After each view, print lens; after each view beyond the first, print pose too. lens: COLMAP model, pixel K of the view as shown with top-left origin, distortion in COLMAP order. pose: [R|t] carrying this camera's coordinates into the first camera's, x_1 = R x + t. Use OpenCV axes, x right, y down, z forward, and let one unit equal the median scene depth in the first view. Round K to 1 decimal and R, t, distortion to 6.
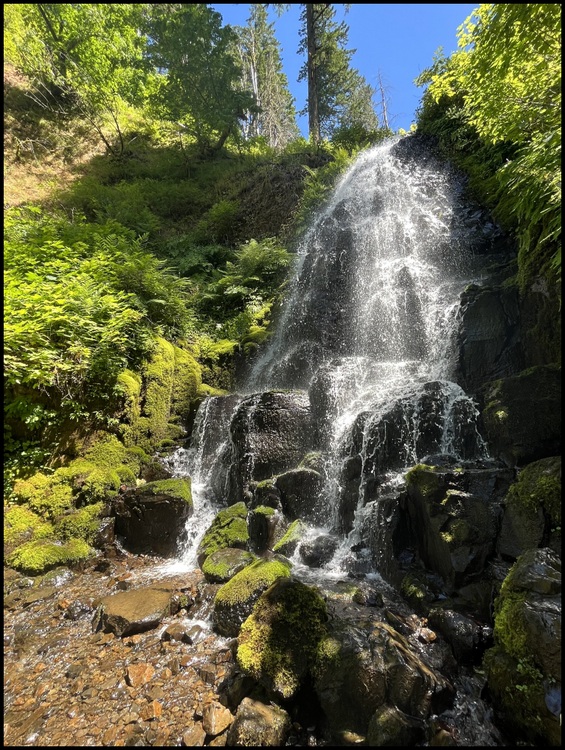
lens RADIAL K [[351.4, 0, 279.2], [0, 351.4, 377.9], [0, 0, 1]] dist [0.001117, -0.000182]
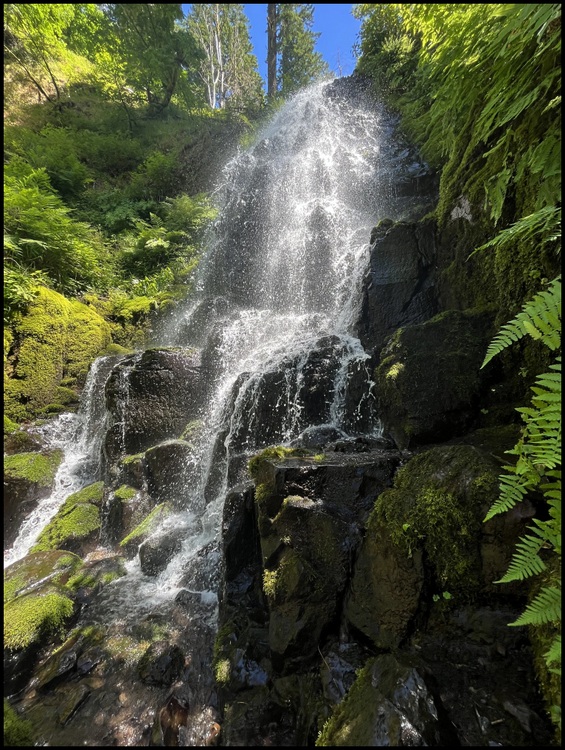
lens RADIAL K [[300.8, 0, 275.0], [0, 300.8, 377.8], [0, 0, 1]] dist [-0.002503, 0.000197]
pose [[0.996789, 0.000917, 0.080070, 0.212016], [-0.009186, 0.994643, 0.102962, 0.030639], [-0.079546, -0.103367, 0.991457, 0.257711]]
